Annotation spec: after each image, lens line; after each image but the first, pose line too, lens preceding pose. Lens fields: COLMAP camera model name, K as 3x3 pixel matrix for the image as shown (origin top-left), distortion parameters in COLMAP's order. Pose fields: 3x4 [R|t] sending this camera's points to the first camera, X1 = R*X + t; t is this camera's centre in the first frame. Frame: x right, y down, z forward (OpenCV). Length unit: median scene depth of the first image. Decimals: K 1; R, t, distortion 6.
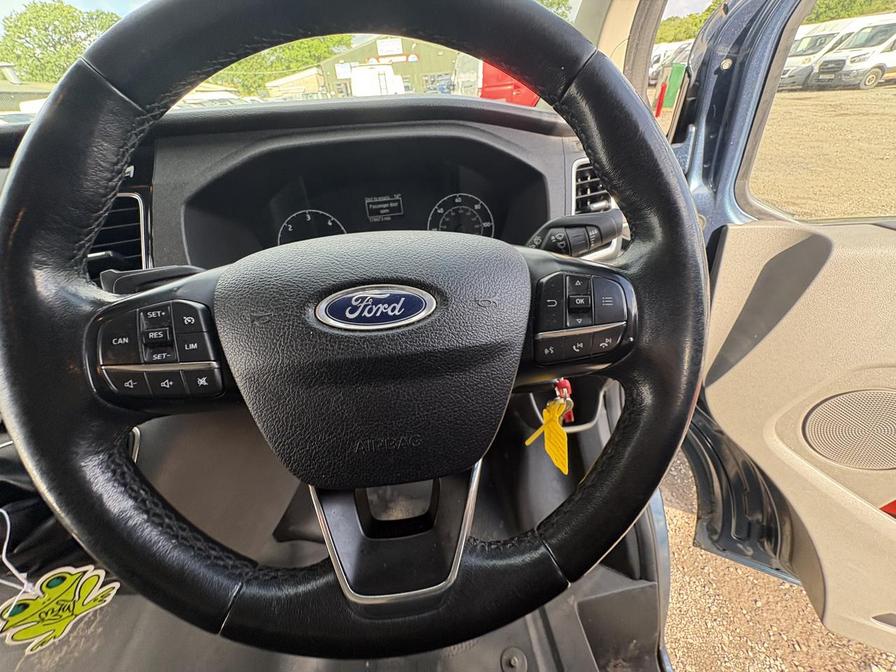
lens RADIAL K [[356.1, 0, 448.2], [0, 356.1, 340.9], [0, 0, 1]] dist [-0.002316, -0.000076]
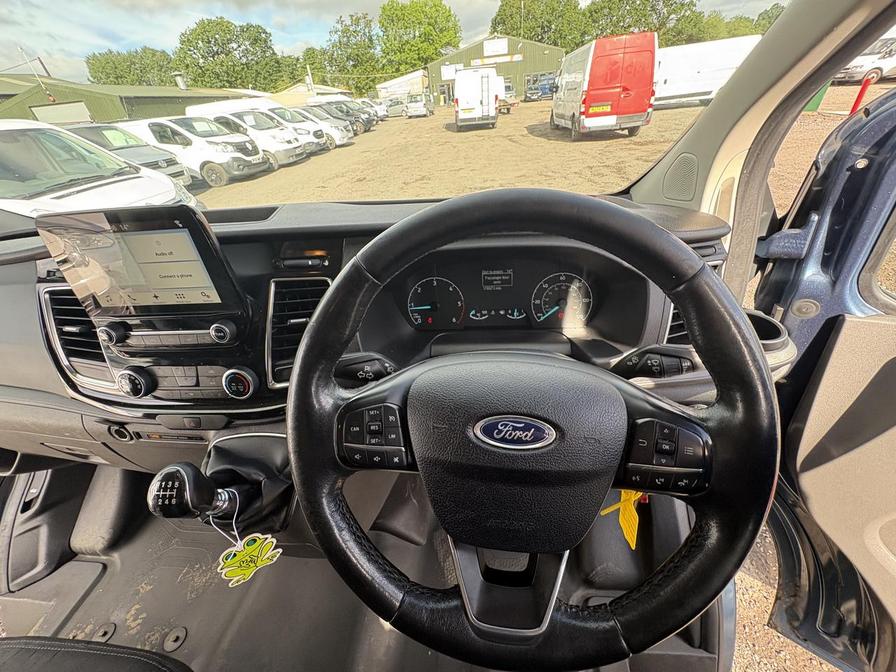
lens RADIAL K [[355.2, 0, 447.8], [0, 355.2, 338.4], [0, 0, 1]] dist [-0.000721, 0.000179]
pose [[0.973527, 0.121886, -0.193363, -0.085974], [-0.122101, 0.992458, 0.010849, -0.170761], [0.193227, 0.013048, 0.981067, -0.184879]]
